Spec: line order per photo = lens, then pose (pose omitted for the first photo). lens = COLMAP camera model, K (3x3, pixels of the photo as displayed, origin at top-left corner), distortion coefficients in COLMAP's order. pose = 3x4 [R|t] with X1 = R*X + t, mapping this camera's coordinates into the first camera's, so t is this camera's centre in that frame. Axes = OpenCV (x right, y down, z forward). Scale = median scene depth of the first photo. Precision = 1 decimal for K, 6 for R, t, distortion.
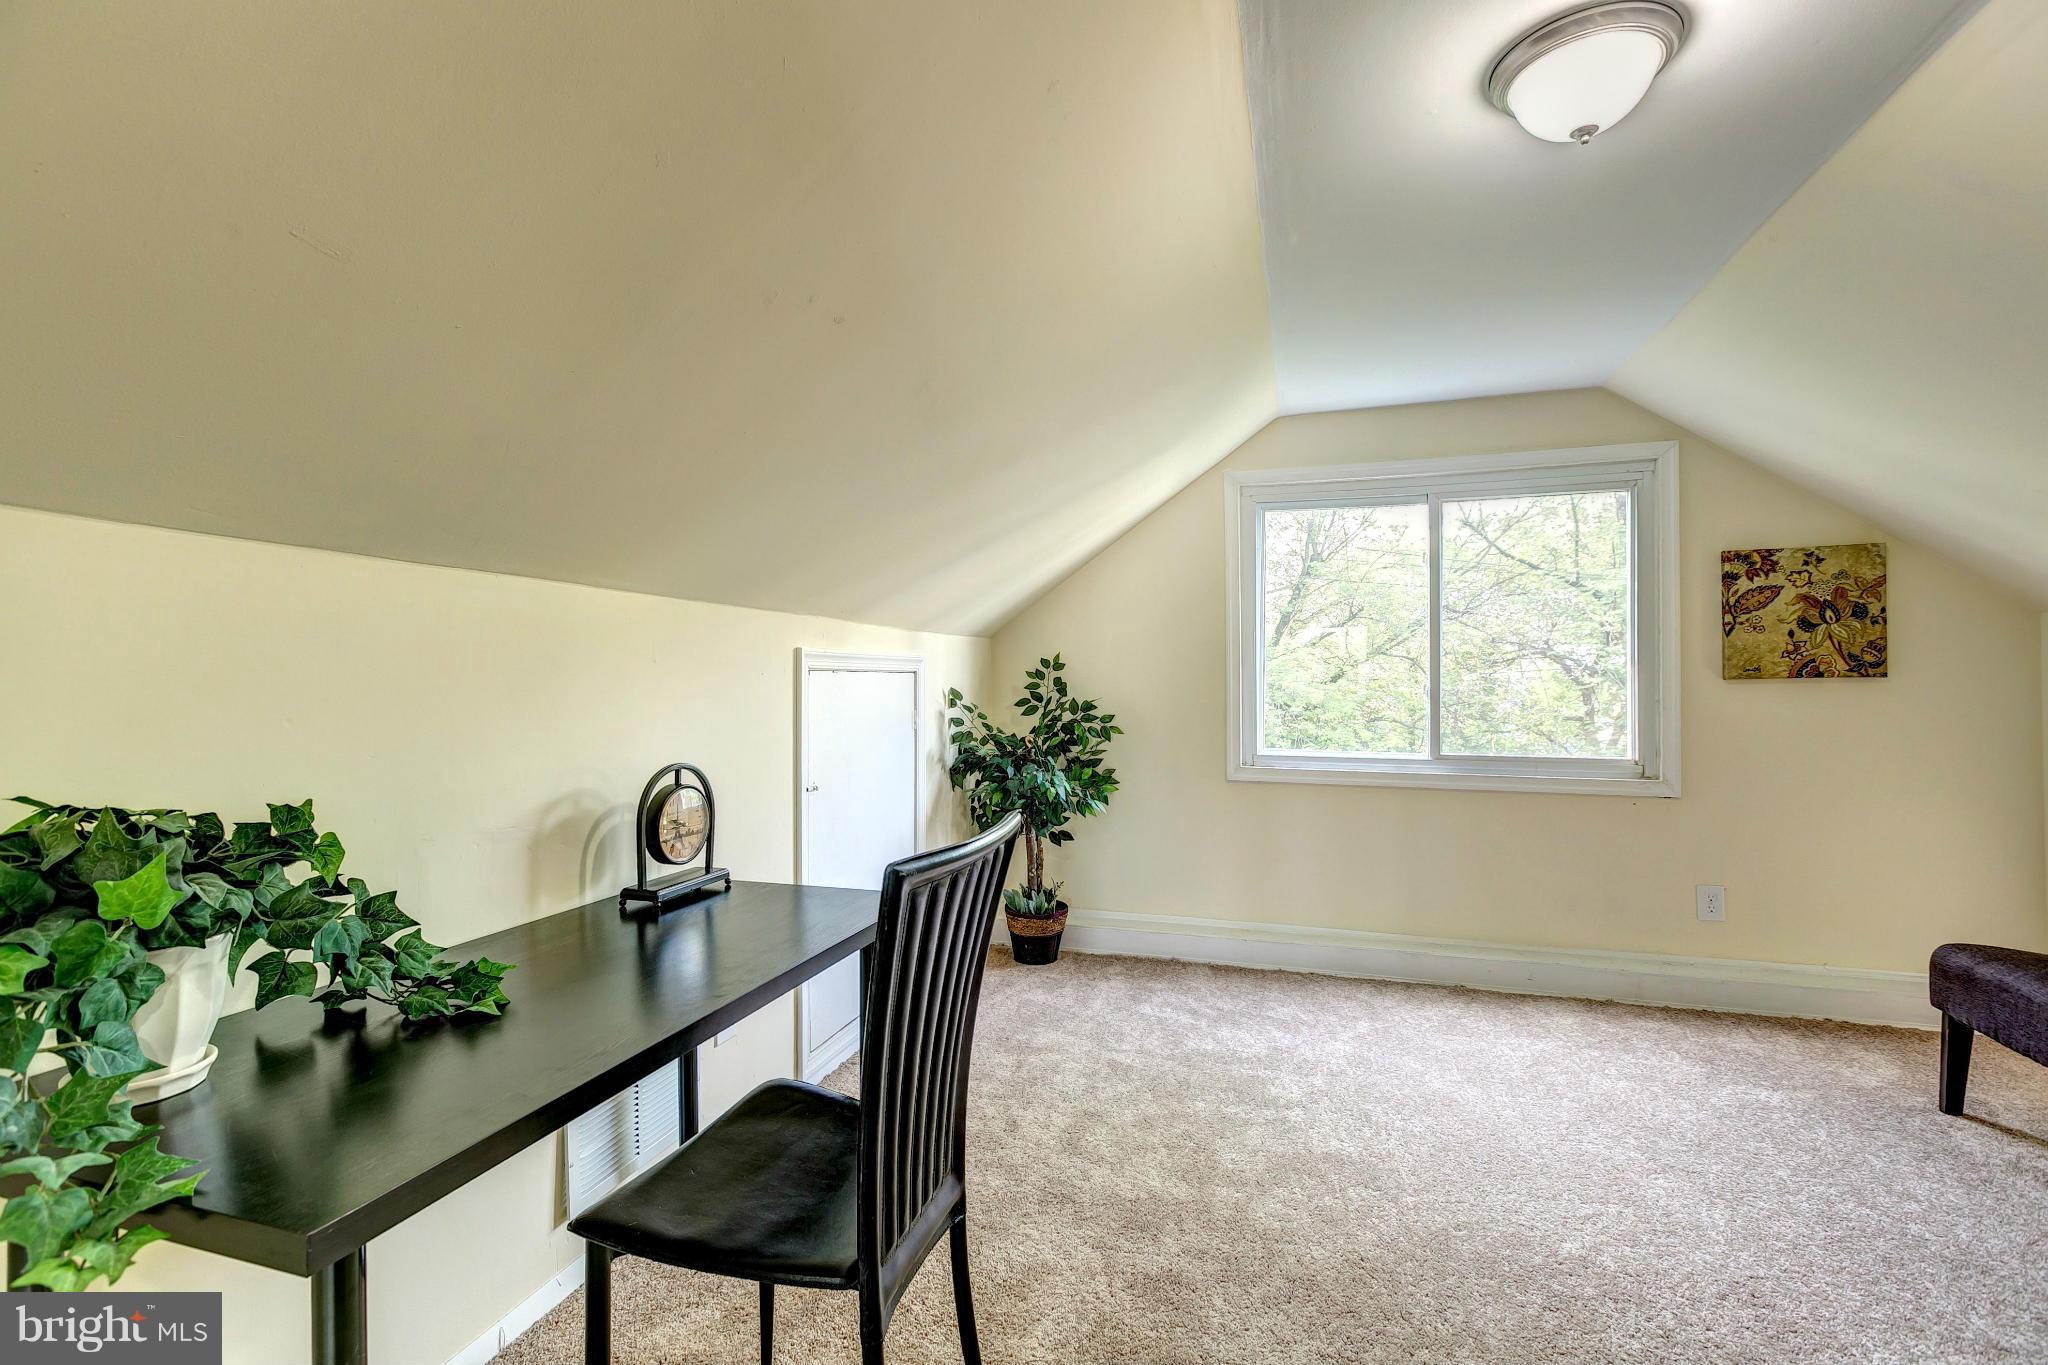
lens RADIAL K [[895.0, 0, 1027.9], [0, 895.0, 688.4], [0, 0, 1]] dist [0.001321, -0.000436]
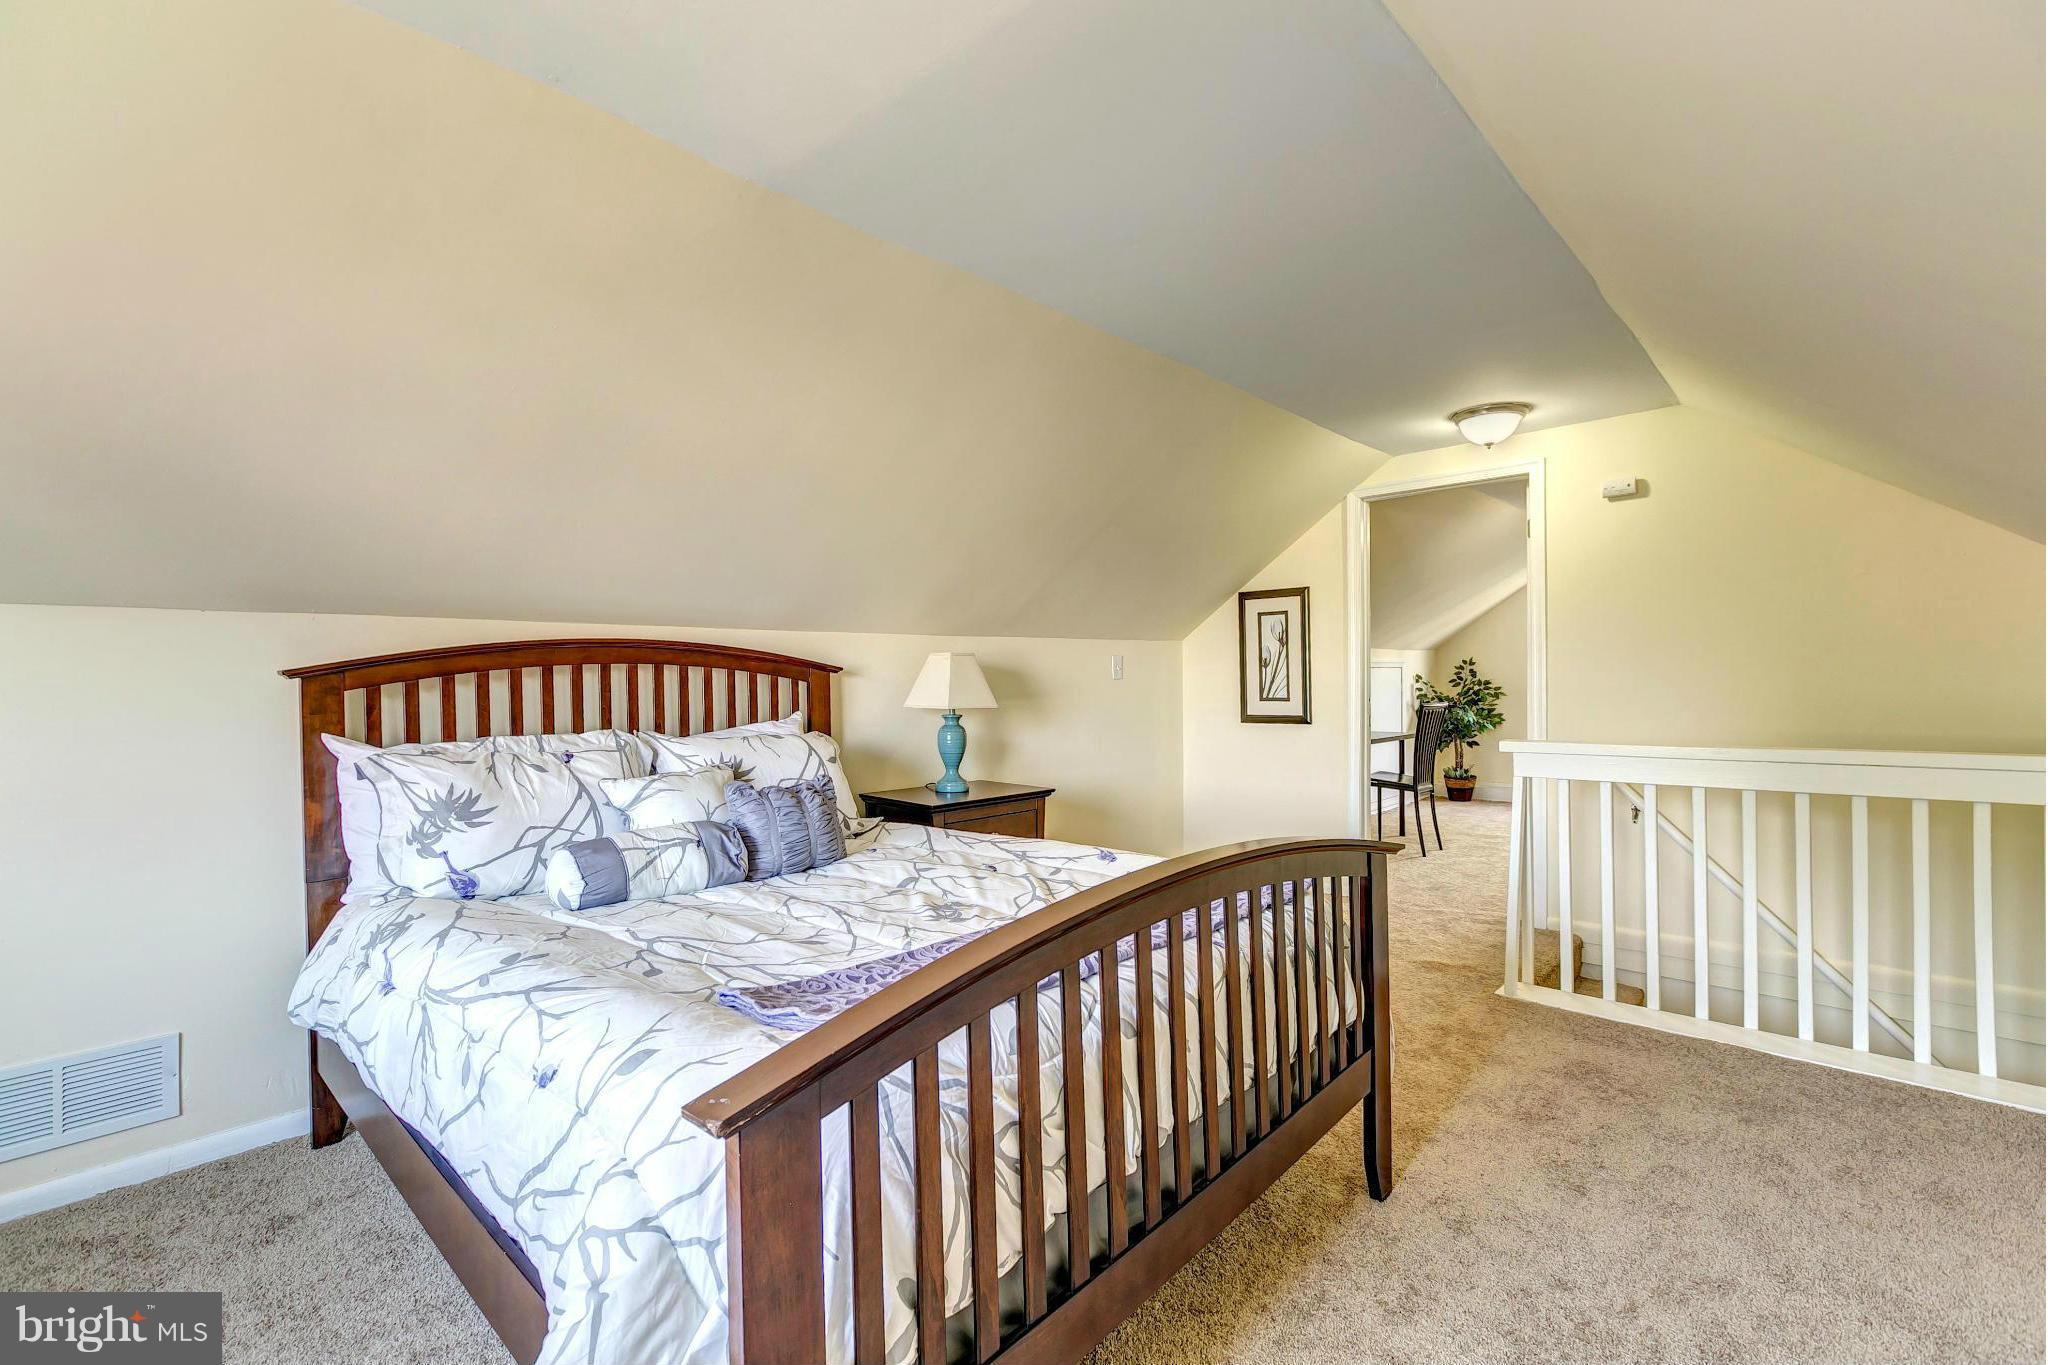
lens RADIAL K [[895.0, 0, 1007.7], [0, 895.0, 682.1], [0, 0, 1]] dist [0.001321, -0.000436]
pose [[0.909160, 0.004766, -0.416420, -0.082825], [0.002721, 0.999845, 0.017384, -0.021467], [0.416439, -0.016938, 0.909006, -1.398247]]
